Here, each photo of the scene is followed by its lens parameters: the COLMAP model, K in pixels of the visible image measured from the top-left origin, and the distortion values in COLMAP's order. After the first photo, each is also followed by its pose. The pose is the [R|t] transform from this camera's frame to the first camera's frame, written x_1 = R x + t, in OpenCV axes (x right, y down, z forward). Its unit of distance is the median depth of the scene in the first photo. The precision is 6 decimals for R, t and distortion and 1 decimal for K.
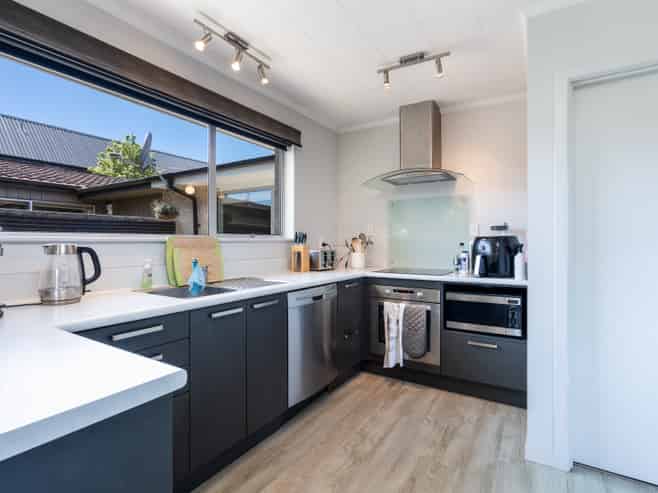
lens RADIAL K [[336.1, 0, 329.9], [0, 336.1, 244.2], [0, 0, 1]] dist [0.000202, -0.000276]
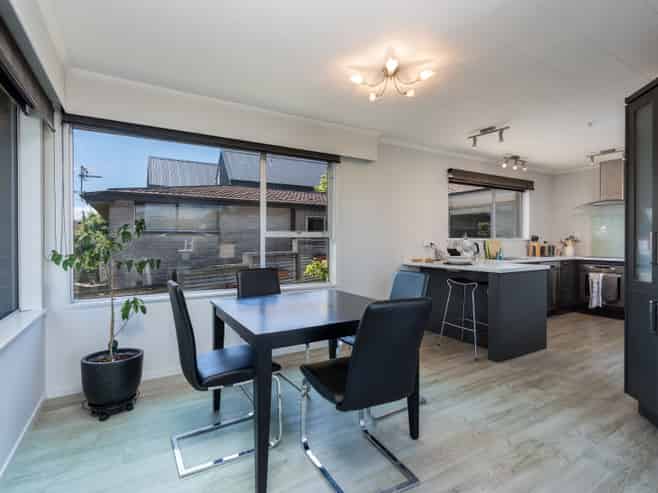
lens RADIAL K [[336.1, 0, 327.5], [0, 336.1, 244.4], [0, 0, 1]] dist [0.000202, -0.000276]
pose [[0.890743, 0.003364, -0.454495, -0.282066], [-0.000900, 0.999984, 0.005637, 0.004795], [0.454506, -0.004613, 0.890732, -1.307177]]
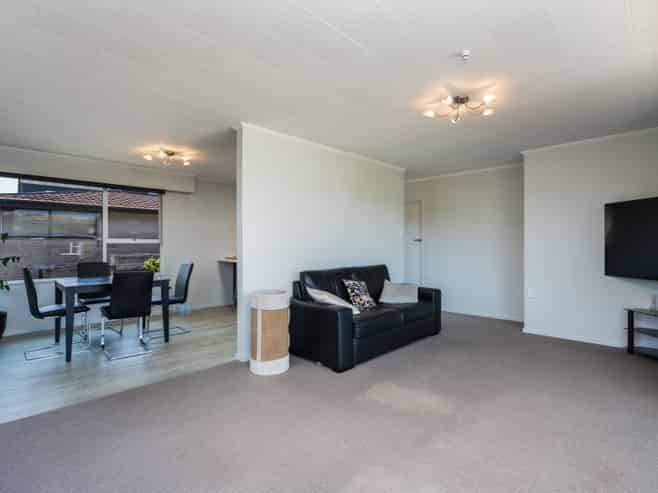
lens RADIAL K [[336.1, 0, 330.2], [0, 336.1, 247.9], [0, 0, 1]] dist [0.000202, -0.000276]
pose [[0.974652, 0.004009, -0.223691, 4.095352], [-0.003503, 0.999990, 0.002659, 0.010364], [0.223700, -0.001808, 0.974656, -4.059341]]
